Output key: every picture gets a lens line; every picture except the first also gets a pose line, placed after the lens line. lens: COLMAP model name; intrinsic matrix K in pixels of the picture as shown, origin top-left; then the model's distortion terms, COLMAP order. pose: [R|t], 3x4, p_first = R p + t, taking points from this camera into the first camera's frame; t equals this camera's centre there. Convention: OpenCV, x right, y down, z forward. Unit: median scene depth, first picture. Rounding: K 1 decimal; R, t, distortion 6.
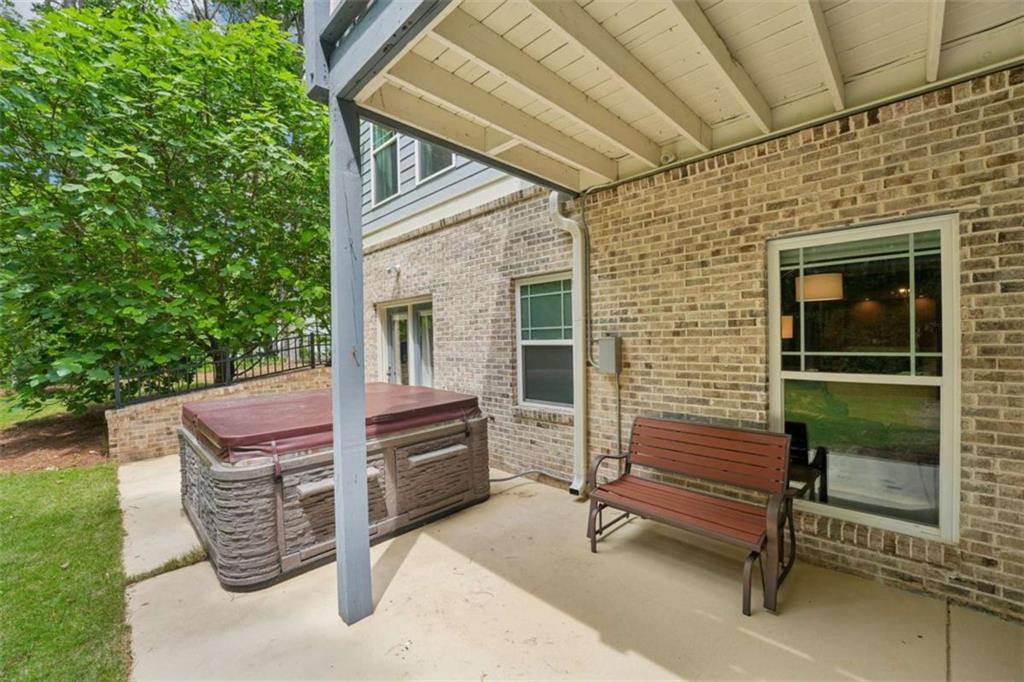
lens RADIAL K [[421.4, 0, 512.0], [0, 421.4, 341.0], [0, 0, 1]] dist [-0.028186, -0.000034]
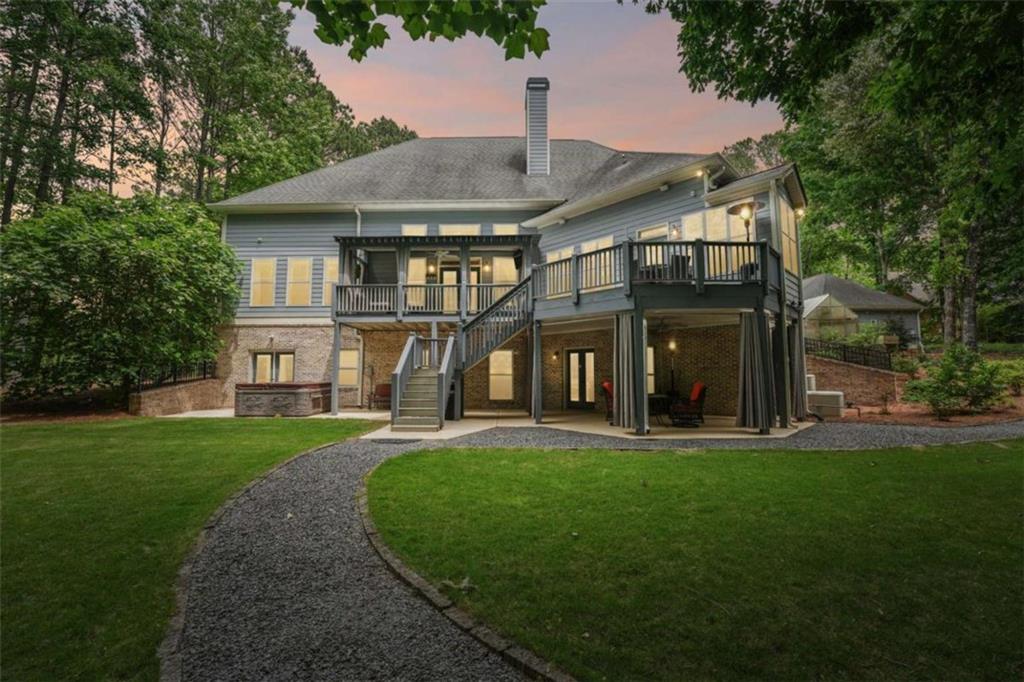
lens RADIAL K [[421.4, 0, 512.0], [0, 421.4, 341.0], [0, 0, 1]] dist [-0.028186, -0.000034]
pose [[0.705174, 0.079290, 0.704587, -1.228700], [-0.008591, 0.994610, -0.103330, 0.109977], [-0.708982, 0.066812, 0.702054, -2.083892]]
